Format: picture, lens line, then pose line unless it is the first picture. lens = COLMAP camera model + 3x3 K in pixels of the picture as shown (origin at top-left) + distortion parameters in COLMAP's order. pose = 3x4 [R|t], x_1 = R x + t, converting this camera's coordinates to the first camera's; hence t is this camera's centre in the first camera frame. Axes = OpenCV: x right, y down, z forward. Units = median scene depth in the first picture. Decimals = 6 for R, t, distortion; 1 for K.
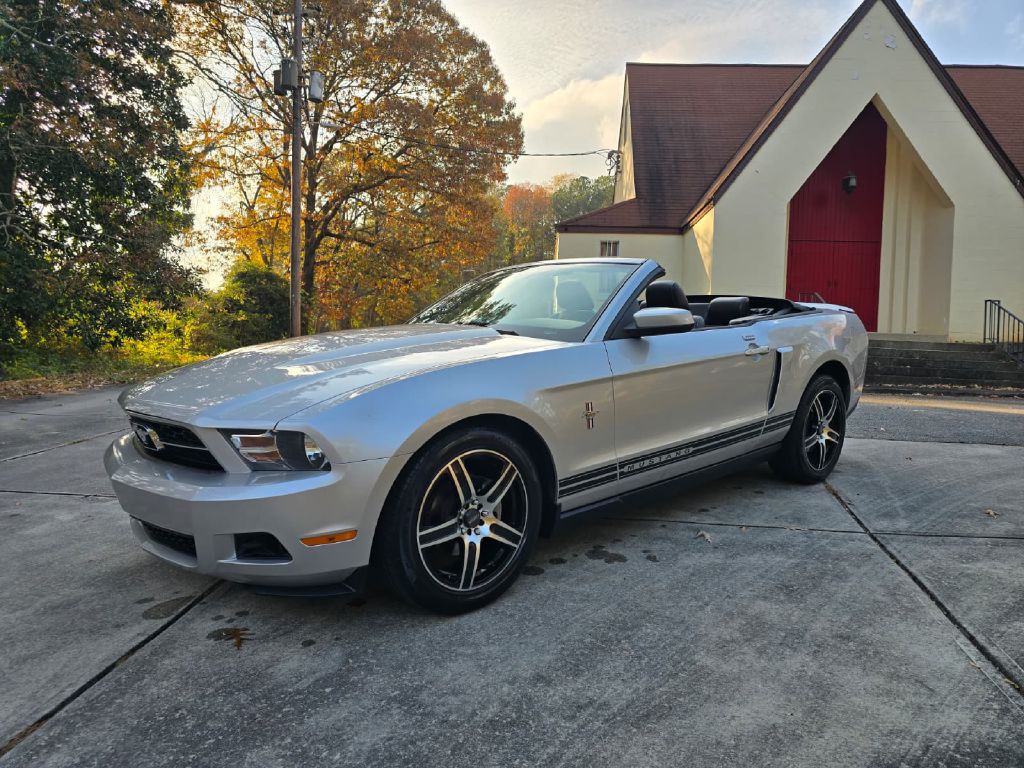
lens RADIAL K [[685.1, 0, 517.9], [0, 685.1, 385.8], [0, 0, 1]] dist [0.046970, -0.040870]
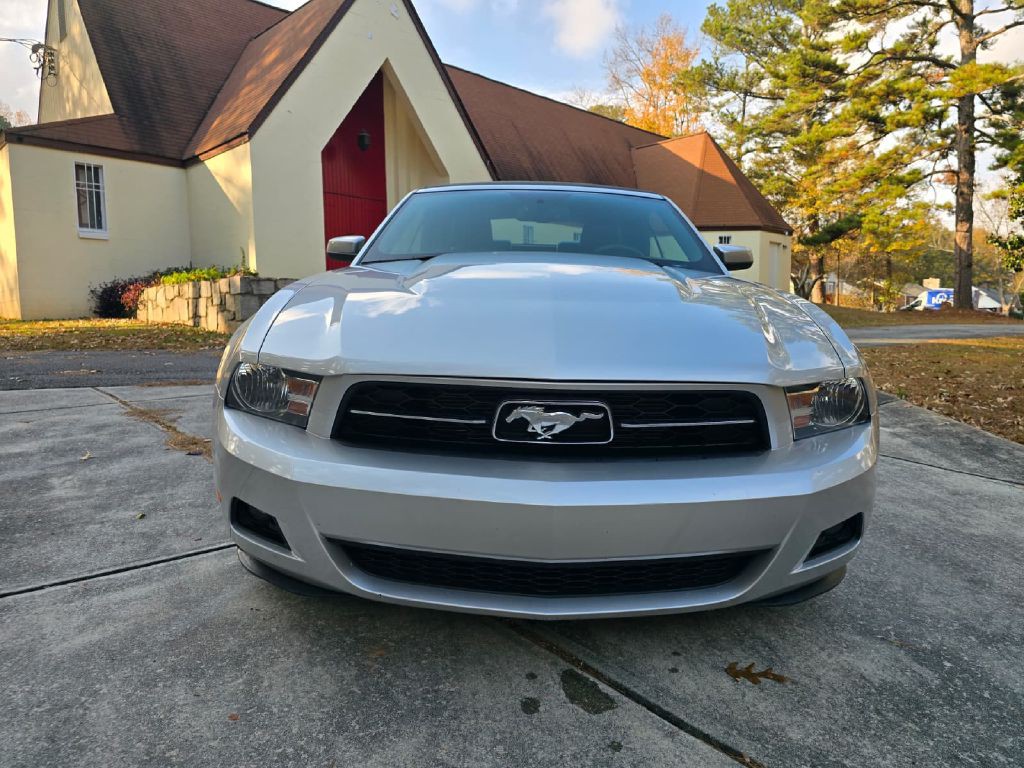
lens RADIAL K [[685.1, 0, 517.6], [0, 685.1, 393.5], [0, 0, 1]] dist [0.046970, -0.040870]
pose [[0.676813, -0.108129, 0.728171, -0.673177], [0.052786, 0.993736, 0.098500, -0.009630], [-0.734260, -0.028229, 0.678281, 0.438267]]
